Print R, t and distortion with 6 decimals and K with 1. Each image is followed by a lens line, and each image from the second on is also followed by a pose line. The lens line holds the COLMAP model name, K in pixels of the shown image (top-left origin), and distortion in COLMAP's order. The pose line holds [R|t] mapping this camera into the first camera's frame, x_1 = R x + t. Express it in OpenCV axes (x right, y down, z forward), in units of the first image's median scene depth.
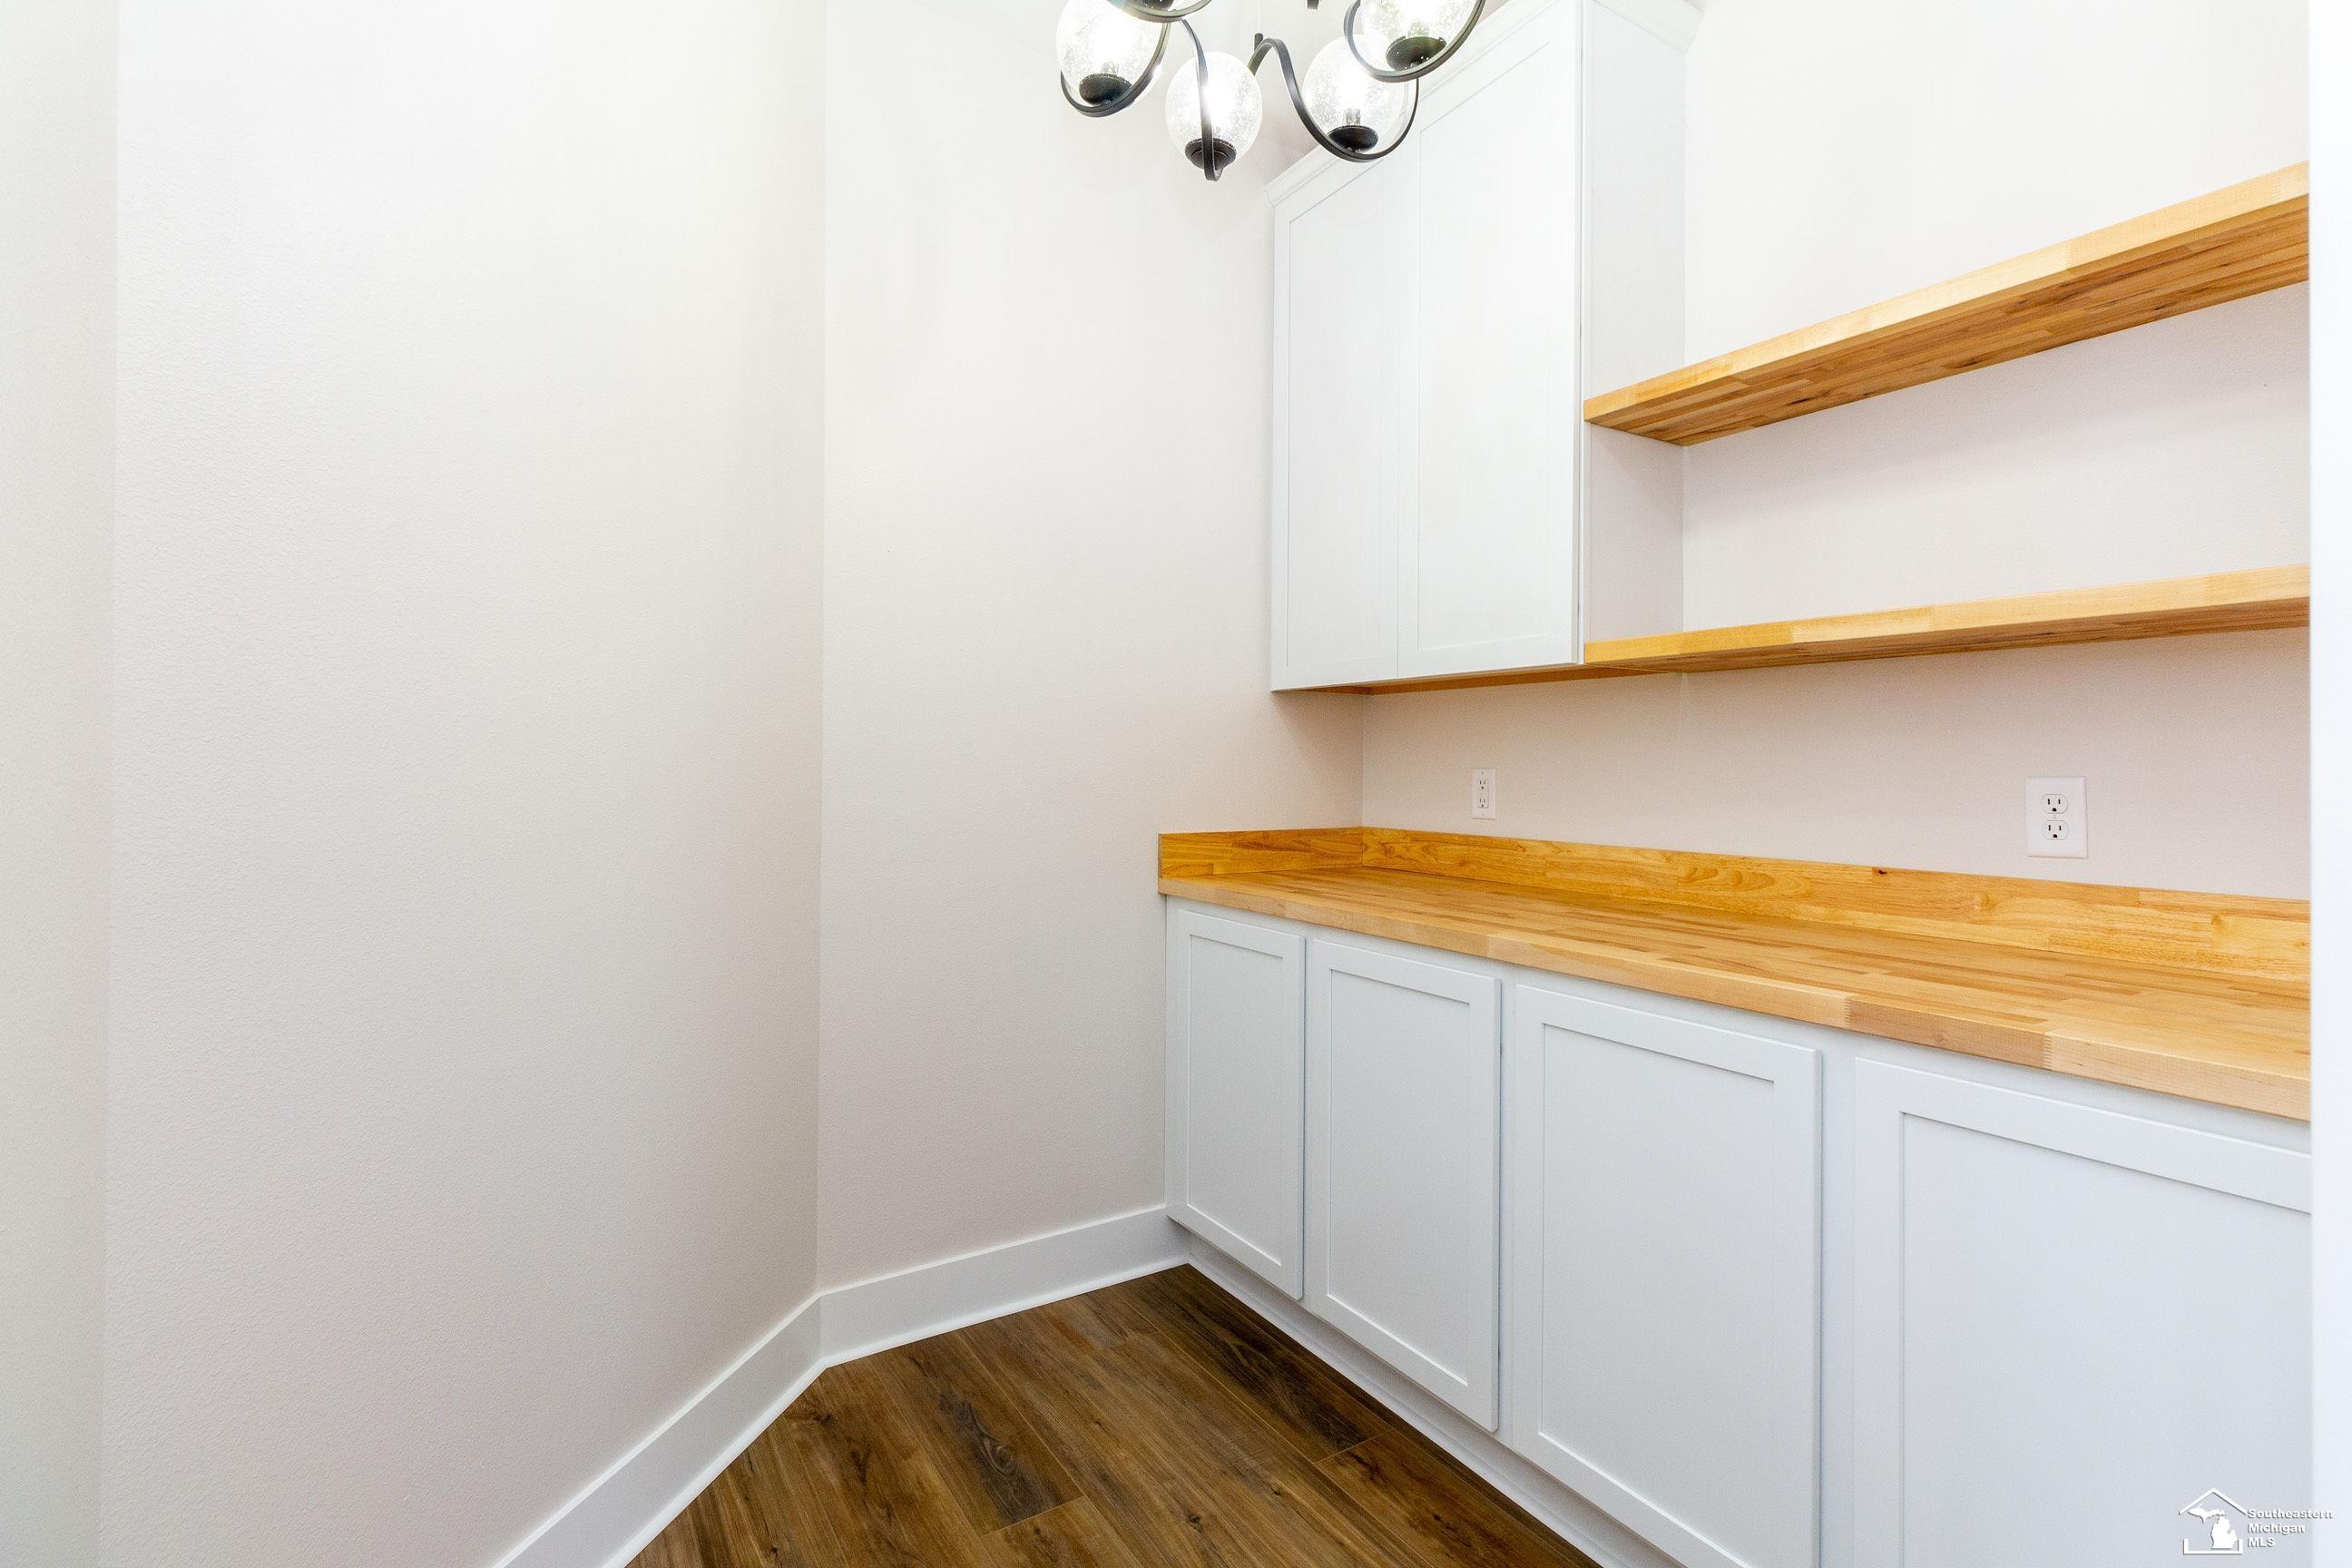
lens RADIAL K [[1090.7, 0, 1182.1], [0, 1090.7, 772.3], [0, 0, 1]] dist [0.003228, 0.000722]
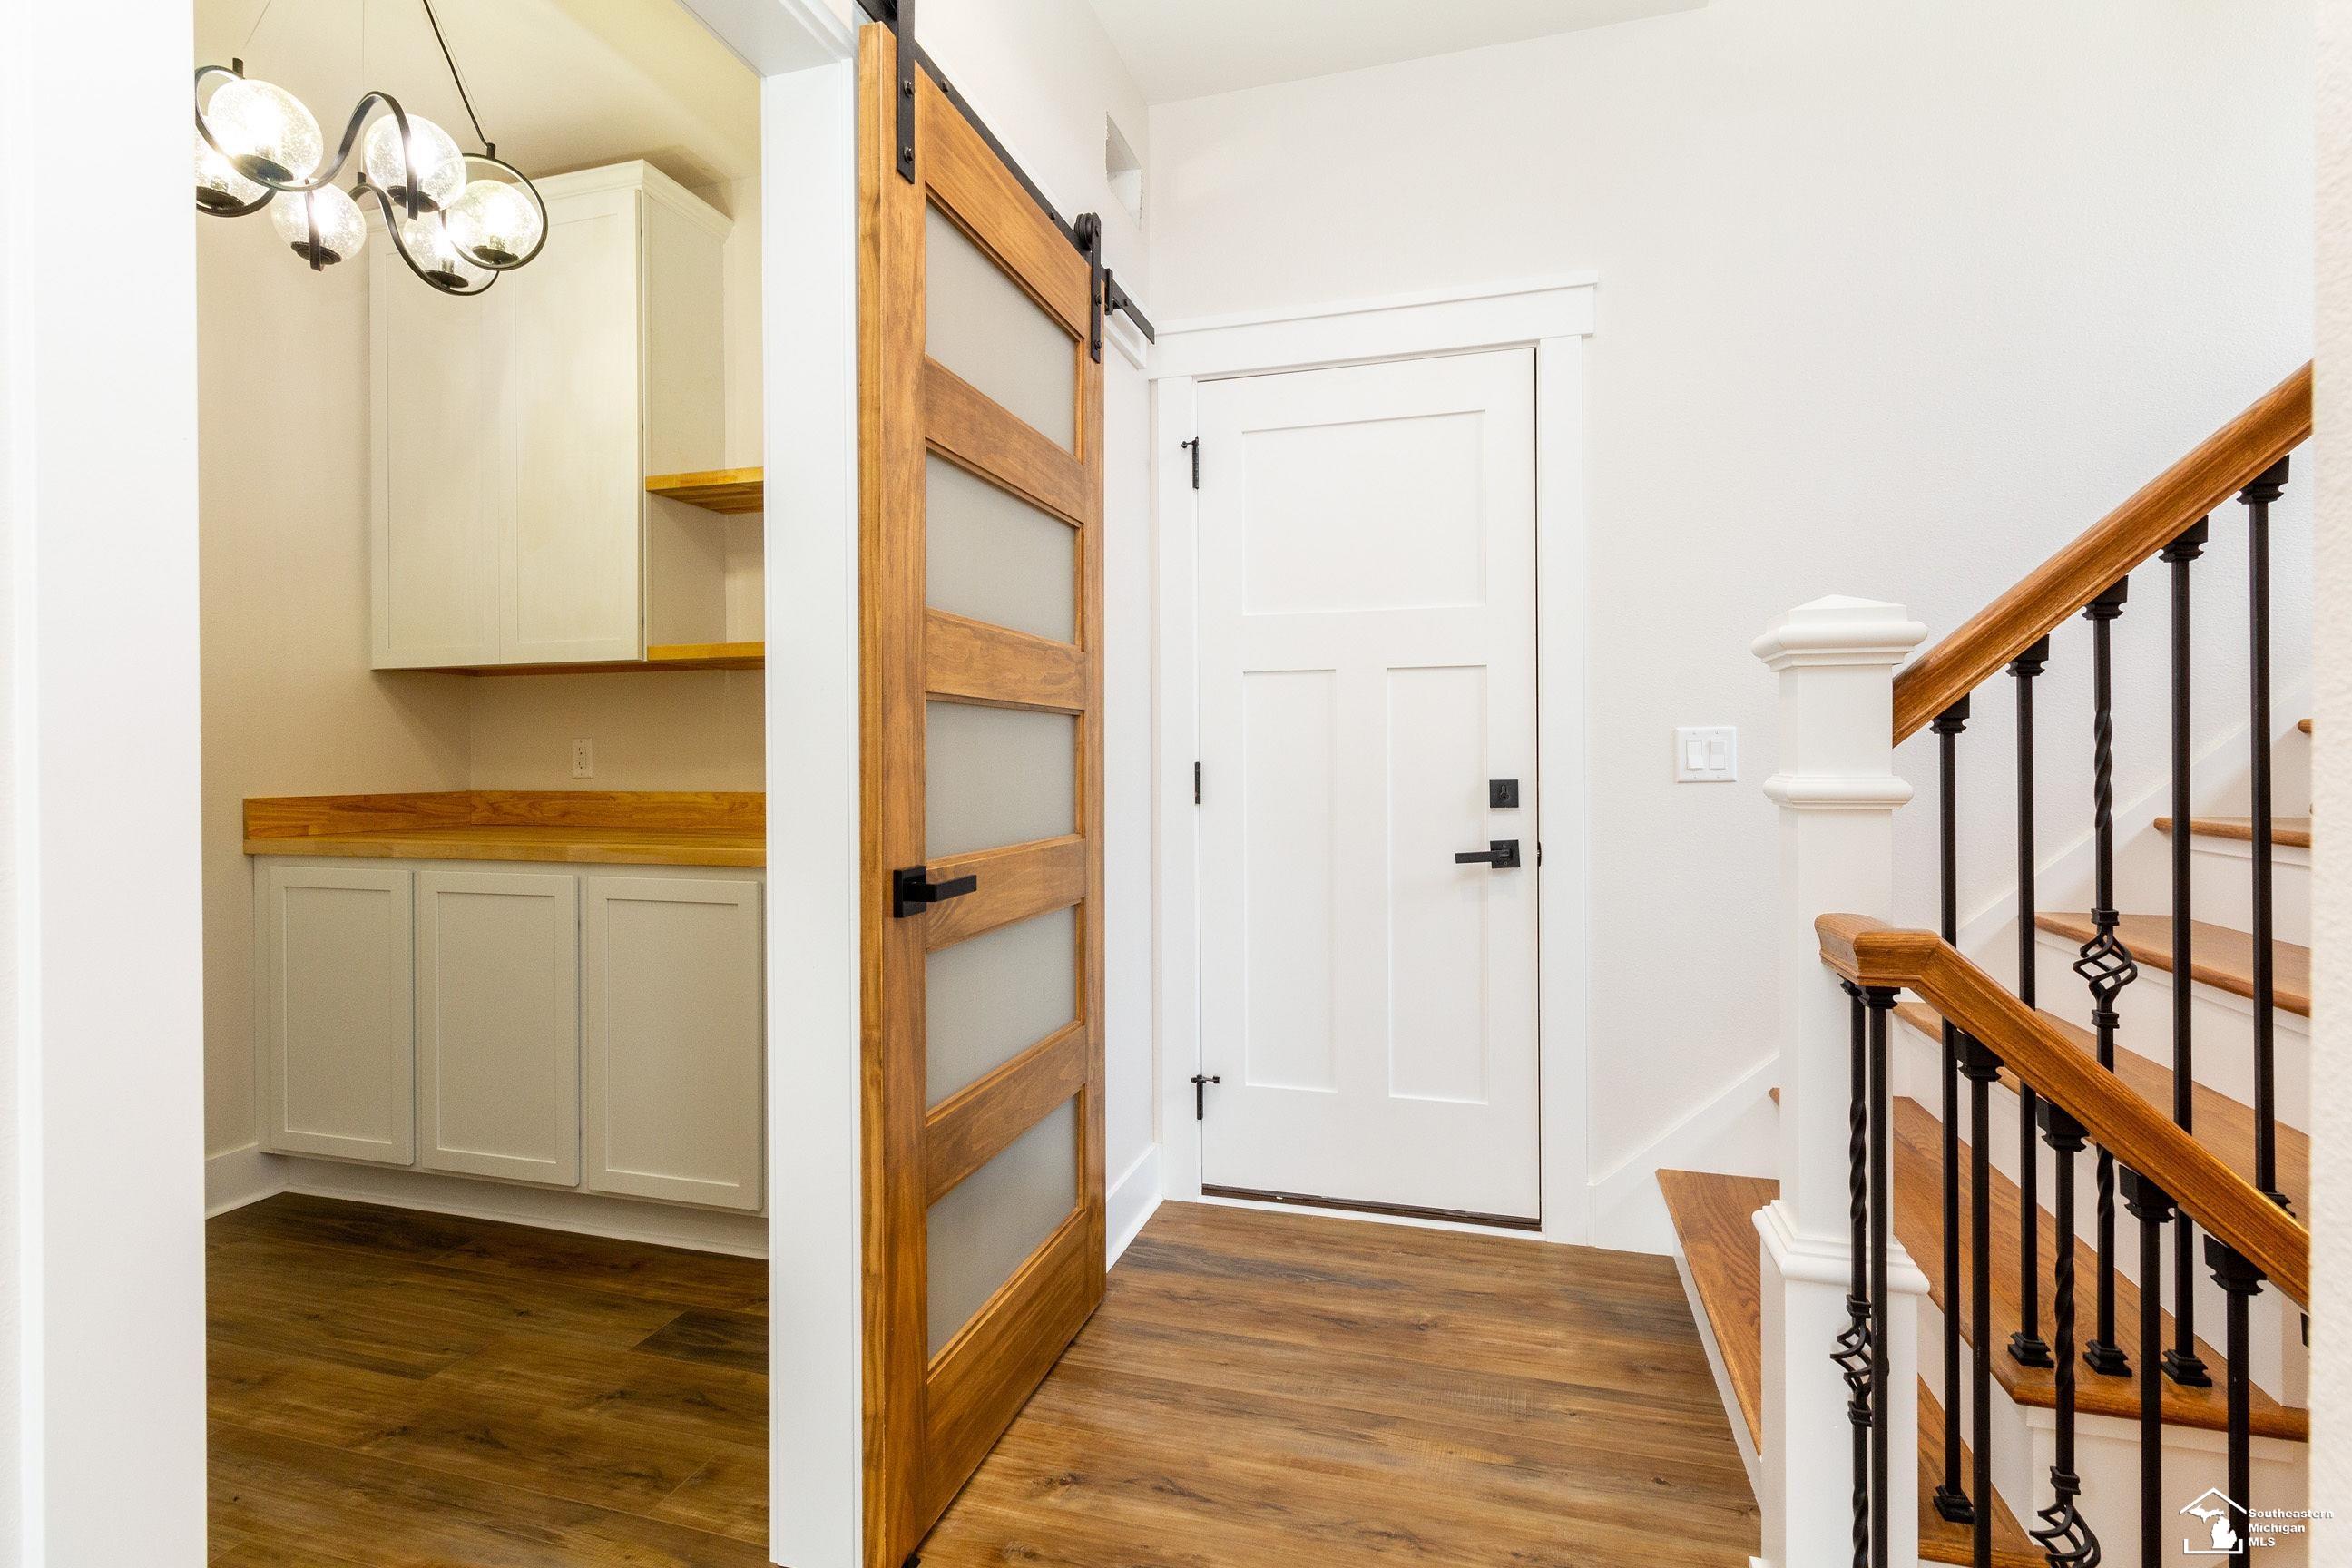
lens RADIAL K [[1090.7, 0, 1182.8], [0, 1090.7, 760.0], [0, 0, 1]] dist [0.003228, 0.000722]
pose [[0.743066, -0.010422, 0.669137, -0.064258], [0.012850, 0.999917, 0.001304, 0.034638], [-0.669094, 0.007630, 0.743138, -0.487599]]
